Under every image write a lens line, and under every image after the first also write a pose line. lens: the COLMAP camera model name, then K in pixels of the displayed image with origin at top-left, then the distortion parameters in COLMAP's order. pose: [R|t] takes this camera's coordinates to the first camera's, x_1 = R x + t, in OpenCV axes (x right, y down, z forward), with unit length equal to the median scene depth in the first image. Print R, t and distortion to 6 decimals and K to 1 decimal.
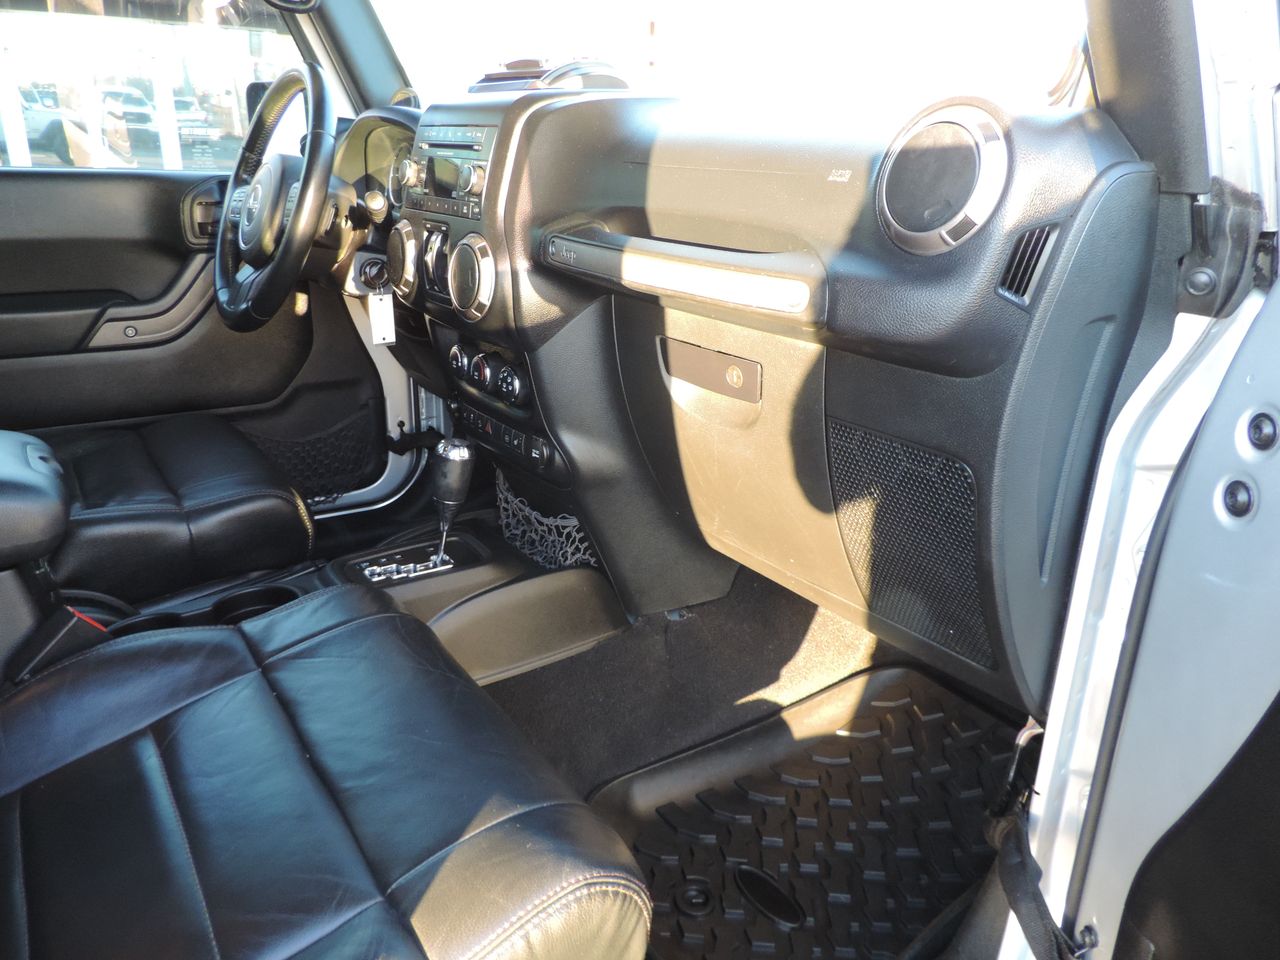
lens RADIAL K [[895.3, 0, 640.0], [0, 895.3, 480.0], [0, 0, 1]] dist [-0.029085, 0.008982]
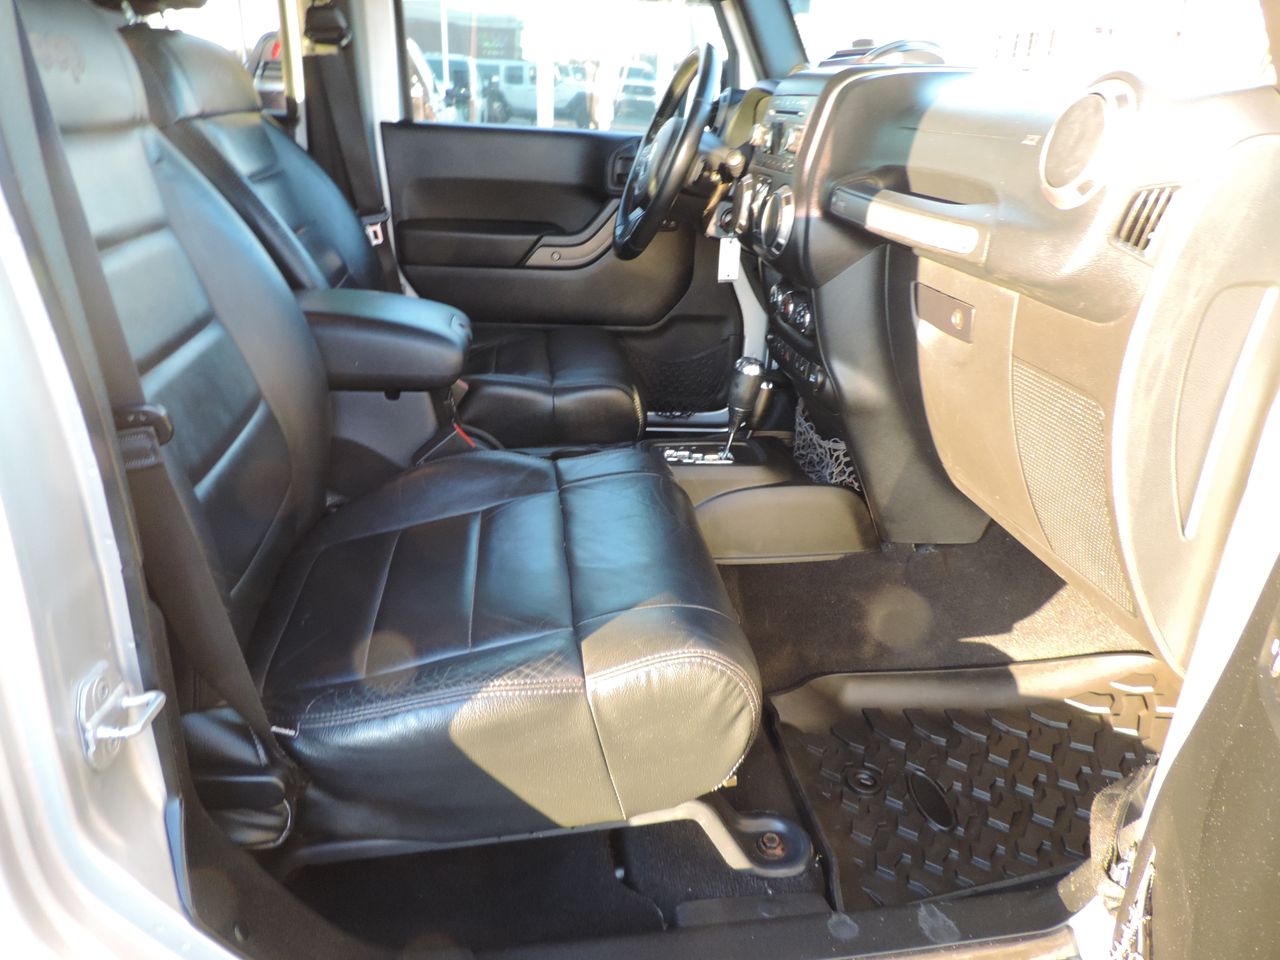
lens RADIAL K [[895.3, 0, 640.0], [0, 895.3, 480.0], [0, 0, 1]] dist [-0.029085, 0.008982]
pose [[0.880876, 0.186015, -0.435266, 0.208812], [-0.175199, 0.982368, 0.065262, 0.061566], [0.439731, 0.018771, 0.897933, -0.140187]]
